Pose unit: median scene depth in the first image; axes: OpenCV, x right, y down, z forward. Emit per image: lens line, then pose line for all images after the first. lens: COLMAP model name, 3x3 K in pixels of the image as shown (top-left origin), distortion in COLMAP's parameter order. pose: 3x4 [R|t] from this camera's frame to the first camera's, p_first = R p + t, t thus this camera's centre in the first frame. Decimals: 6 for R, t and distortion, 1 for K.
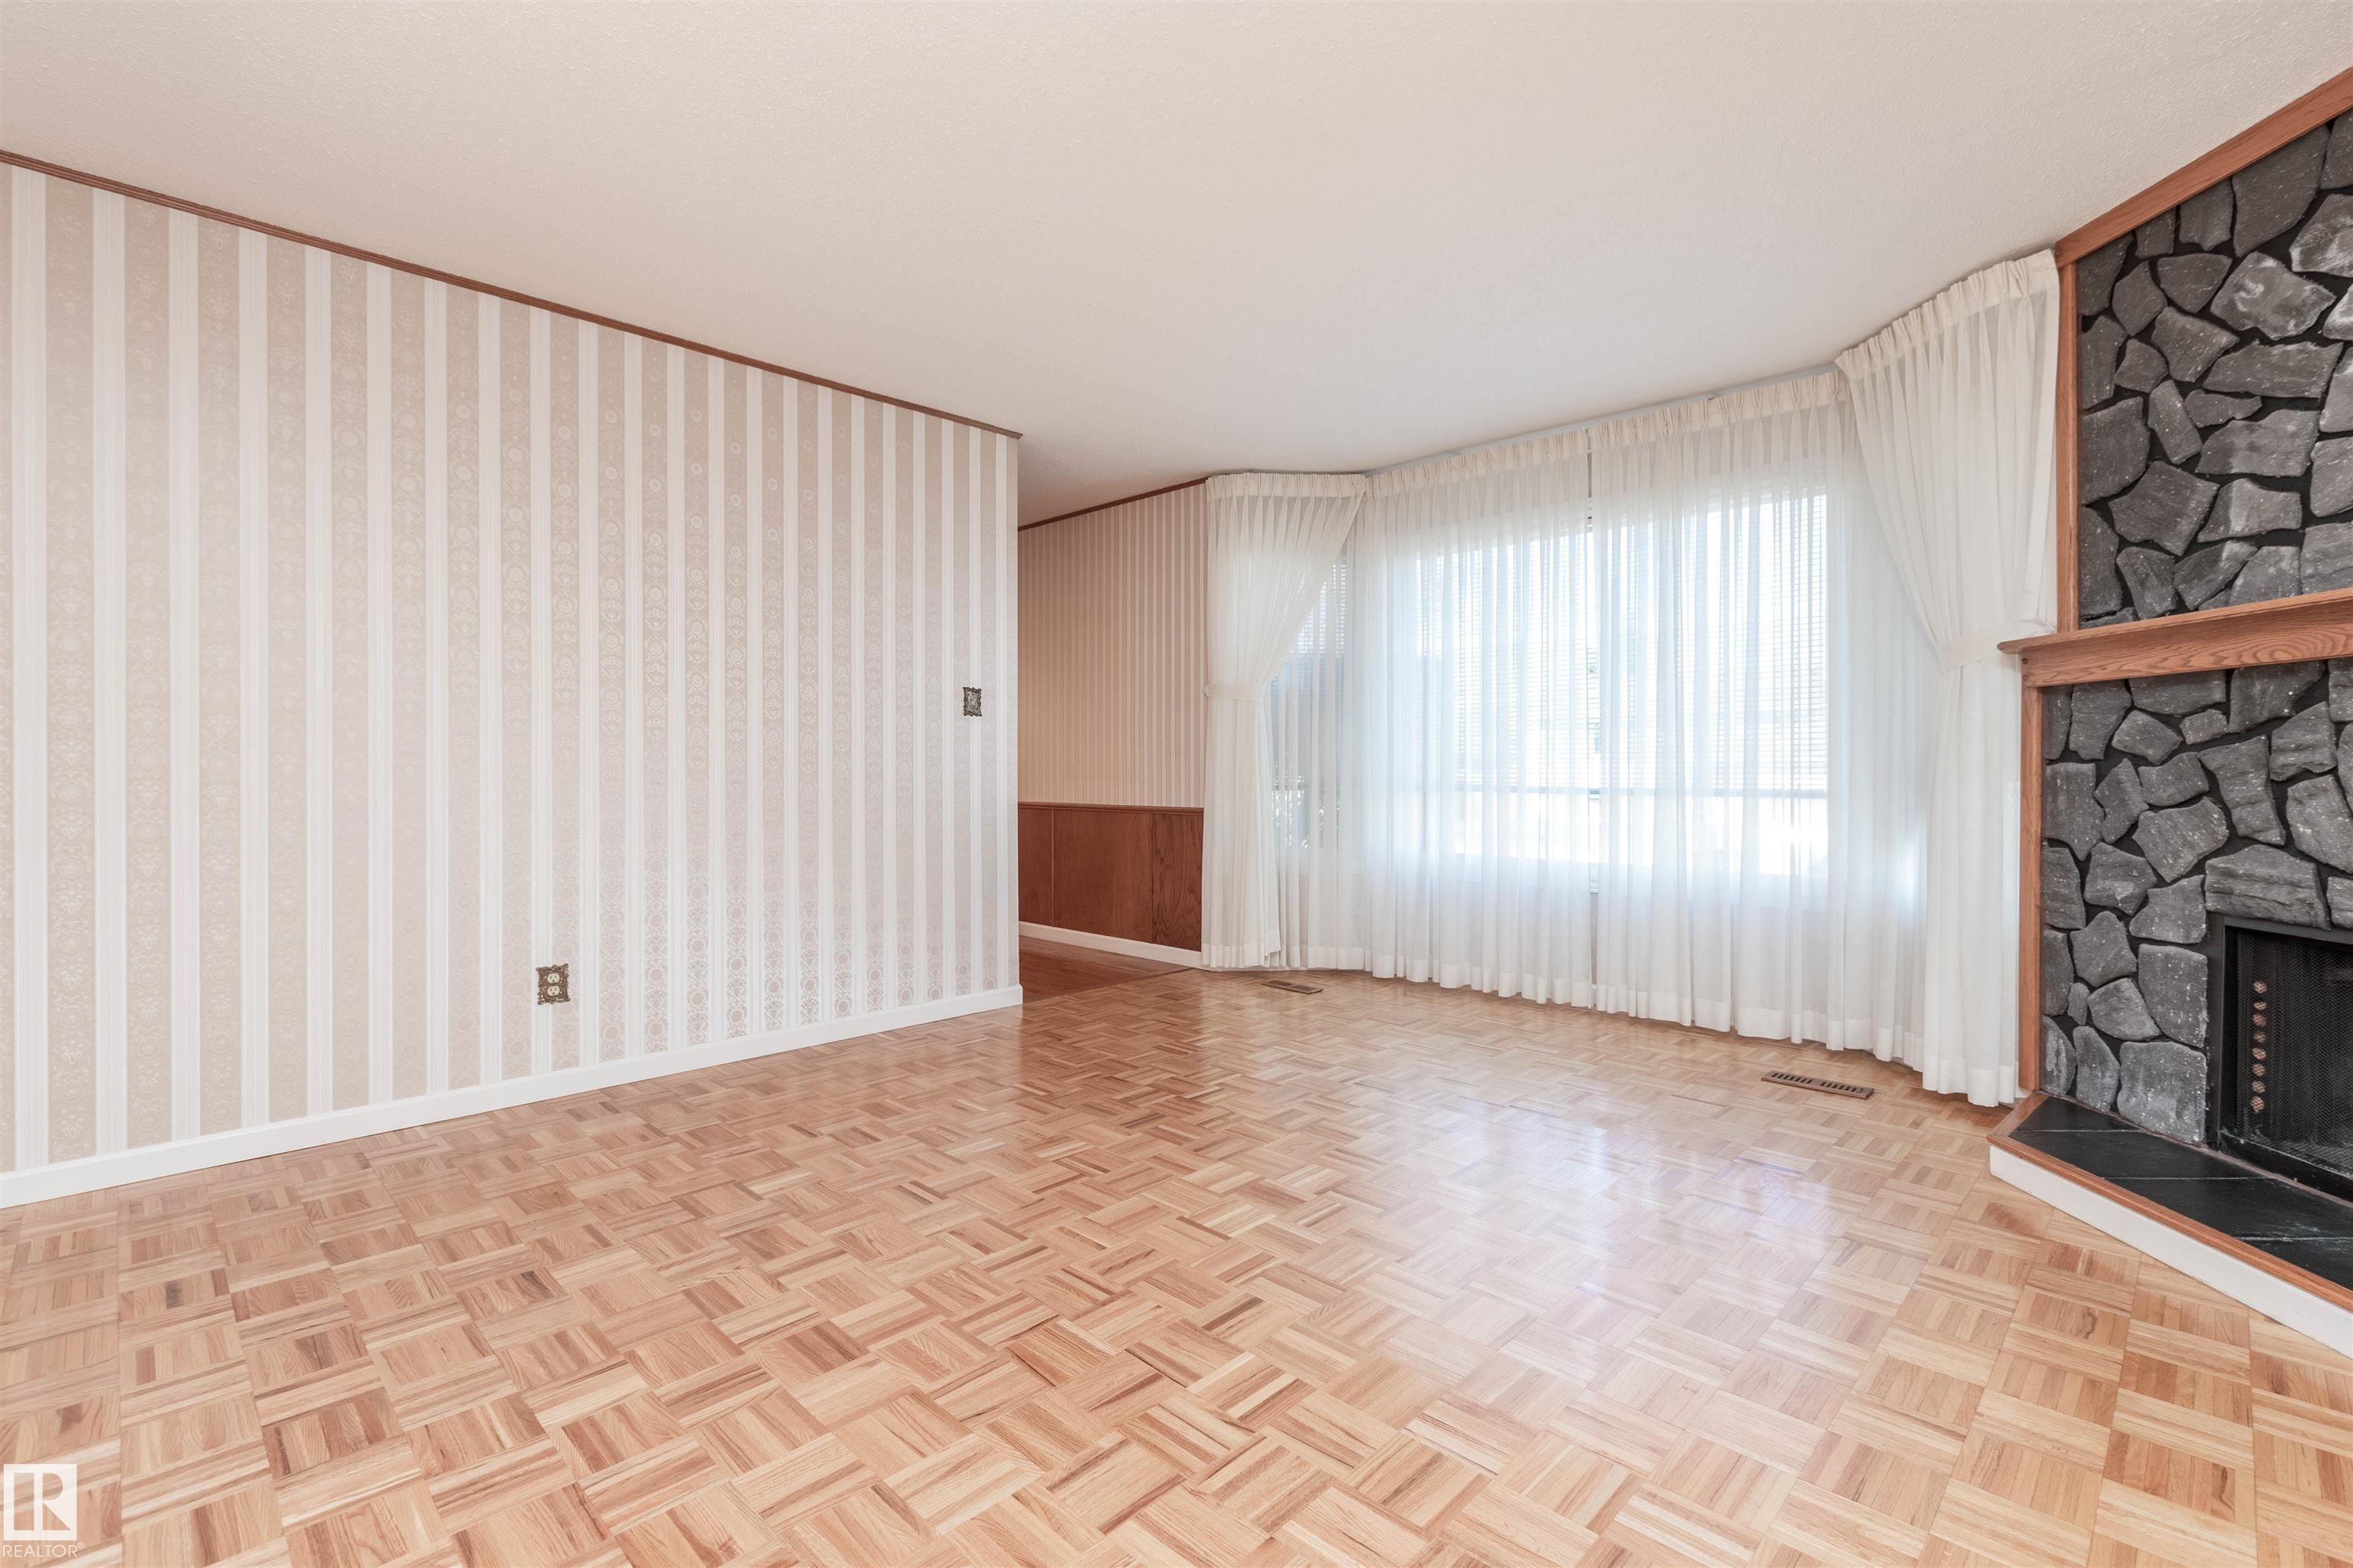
lens RADIAL K [[1068.5, 0, 1182.5], [0, 1068.5, 777.6], [0, 0, 1]] dist [-0.000367, -0.000351]
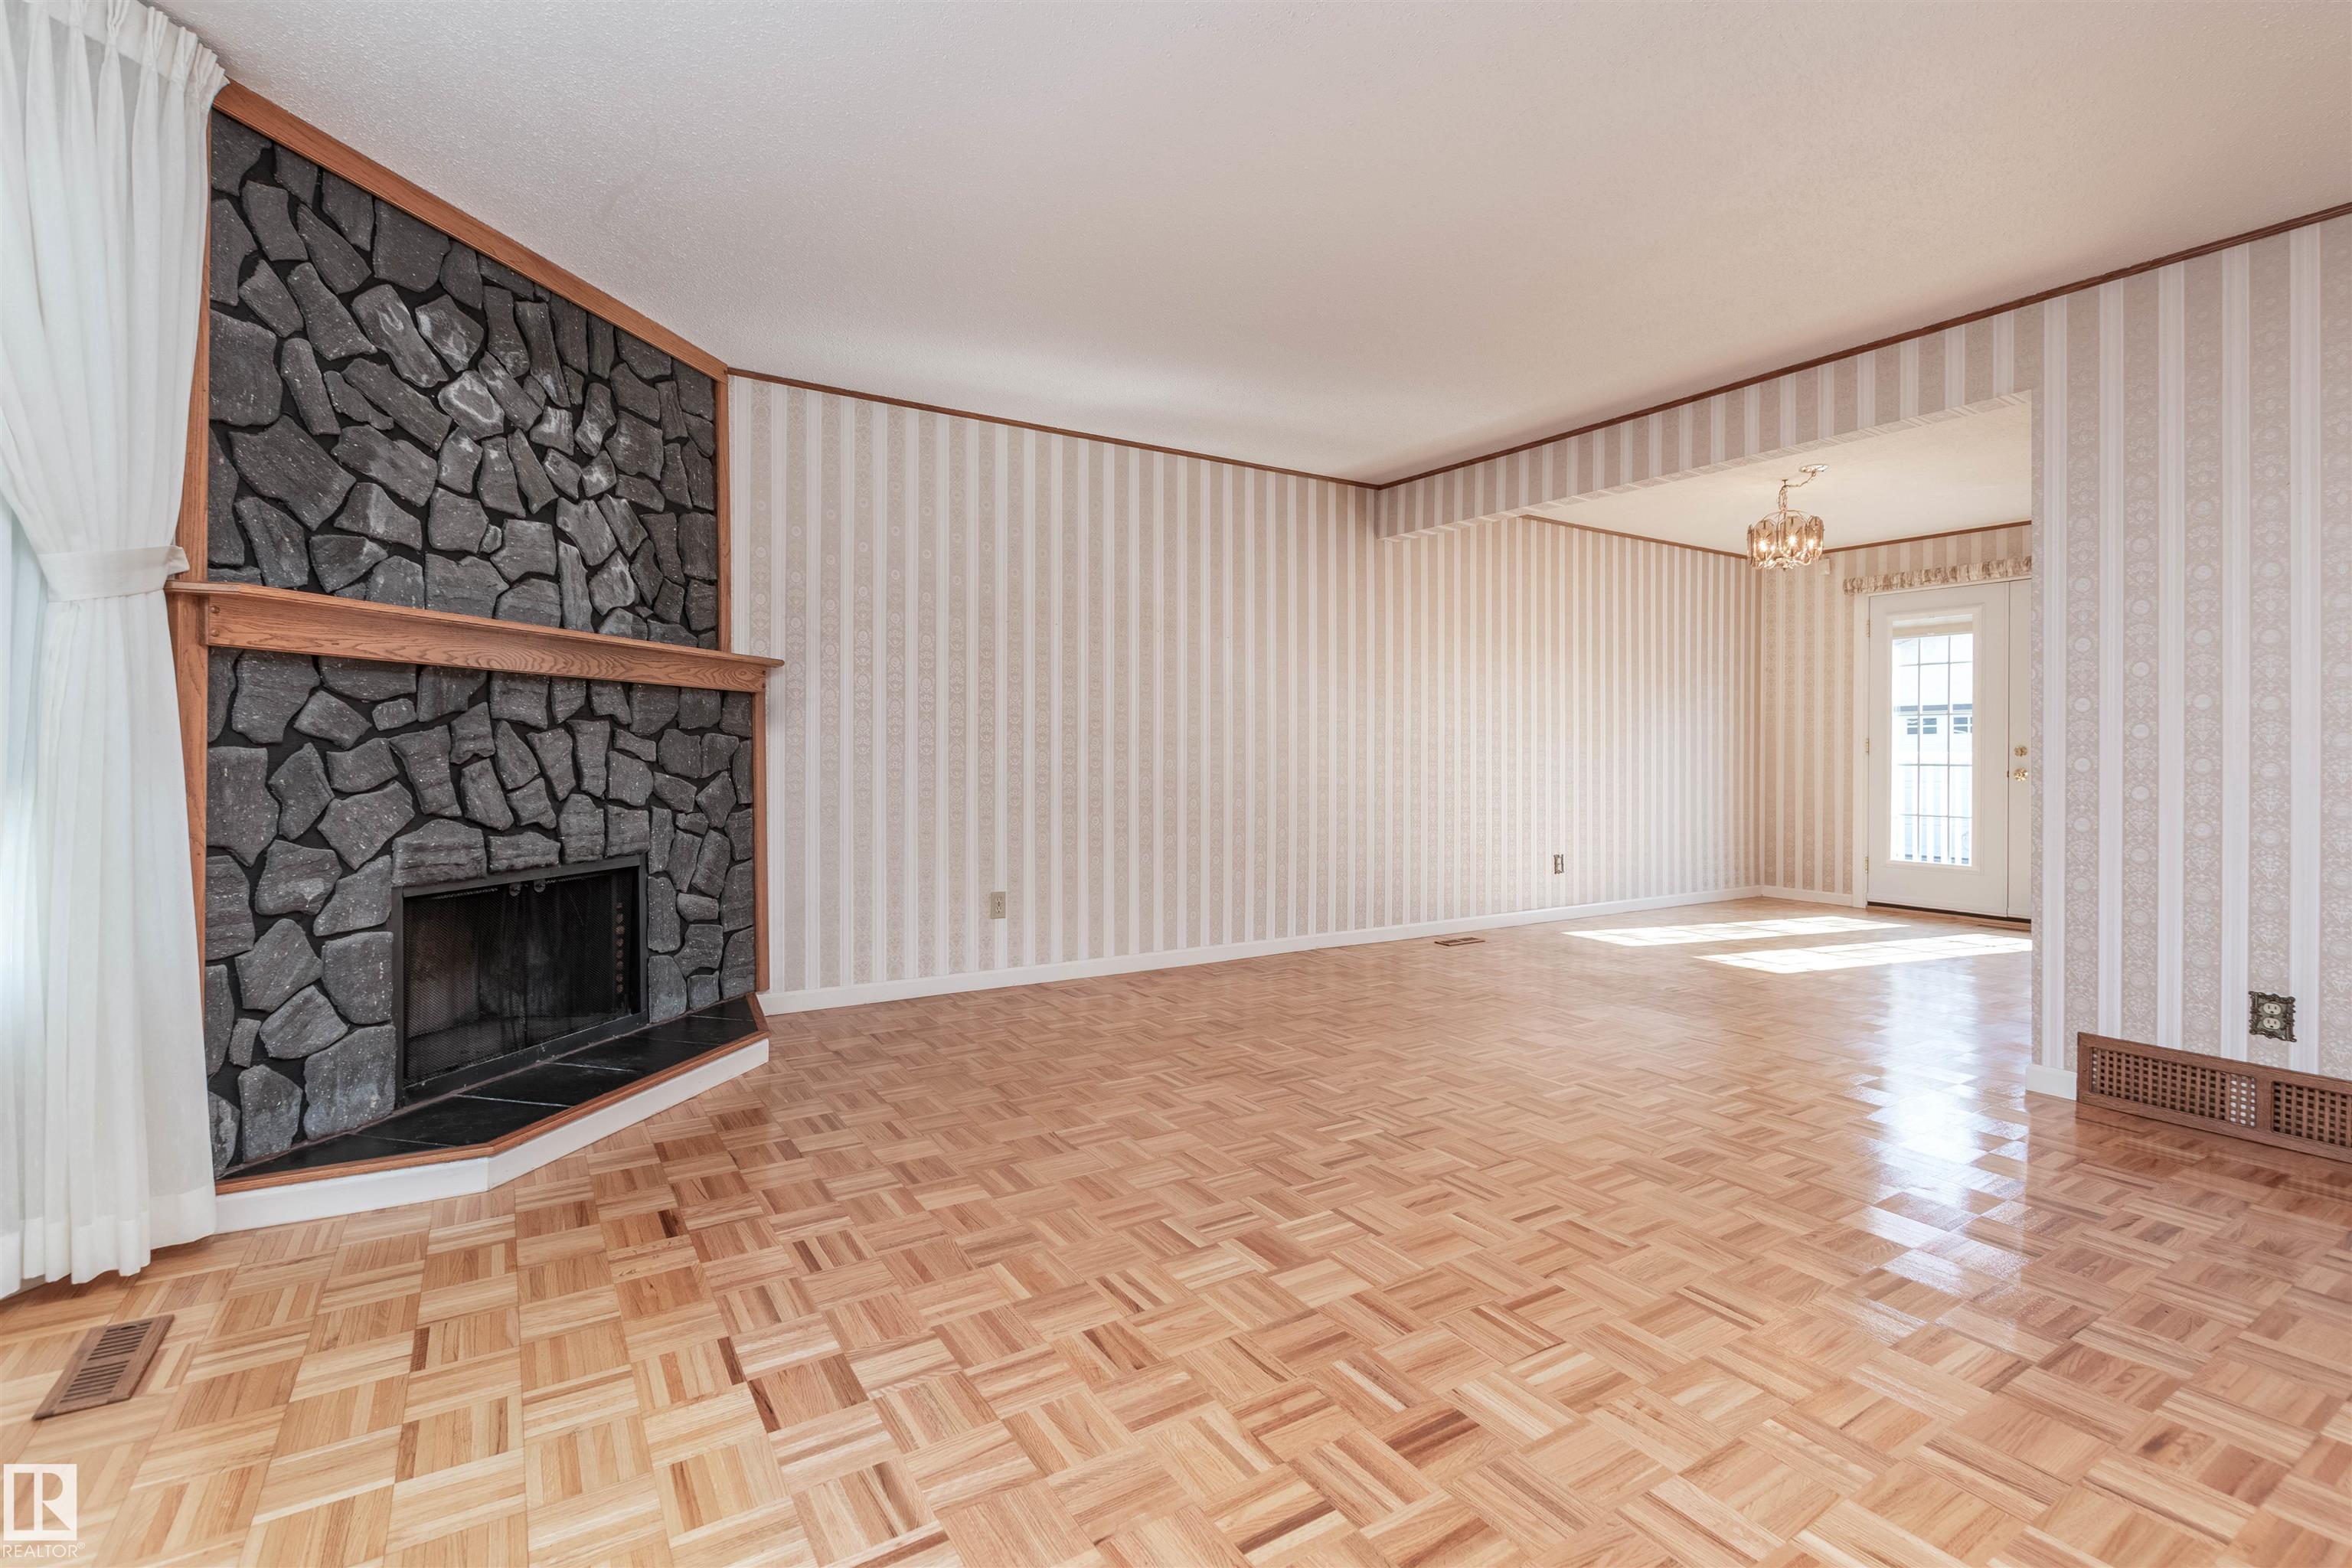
lens RADIAL K [[1053.8, 0, 1171.9], [0, 1053.8, 758.6], [0, 0, 1]] dist [0.000086, -0.000198]
pose [[-0.972775, -0.005605, 0.231683, -0.034693], [-0.002494, 0.999903, 0.013717, -0.019556], [-0.231737, 0.012766, -0.972695, 1.797604]]
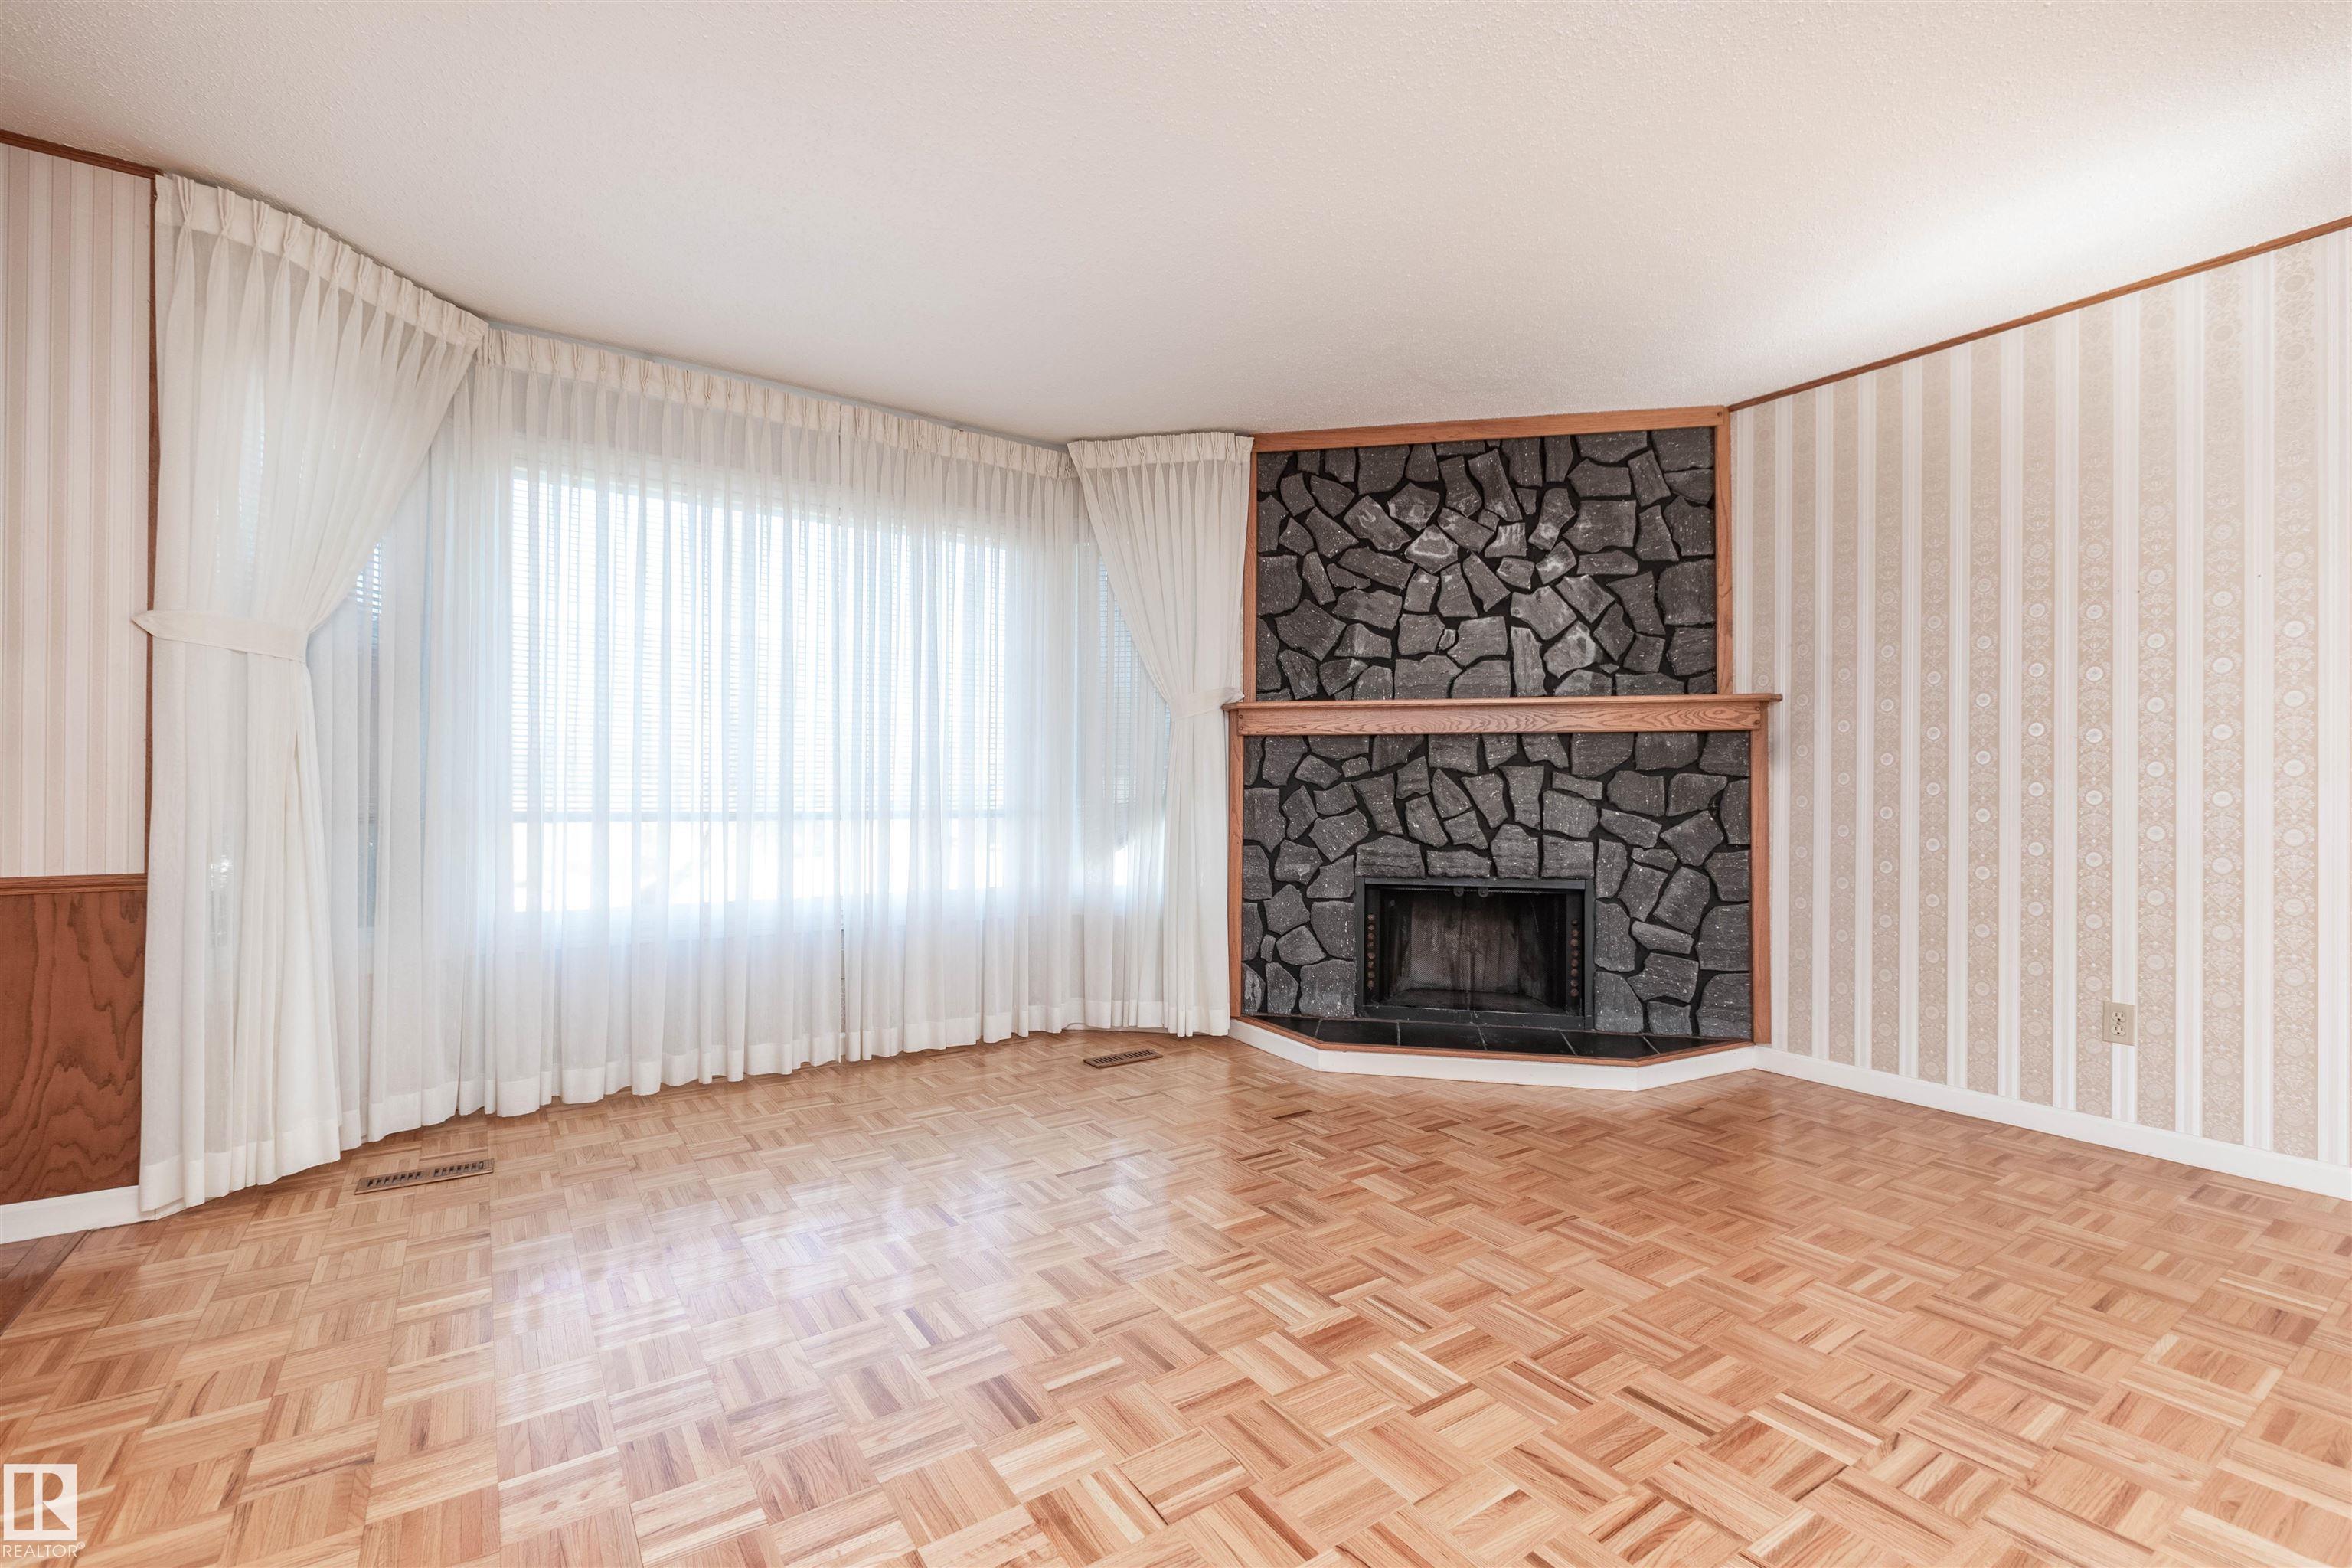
lens RADIAL K [[1020.4, 0, 1177.2], [0, 1020.4, 789.7], [0, 0, 1]] dist [-0.002288, 0.000679]
pose [[0.193292, 0.001126, 0.981141, -0.659809], [0.004426, 0.999988, -0.002019, -0.010098], [-0.981131, 0.004733, 0.193285, 0.944225]]
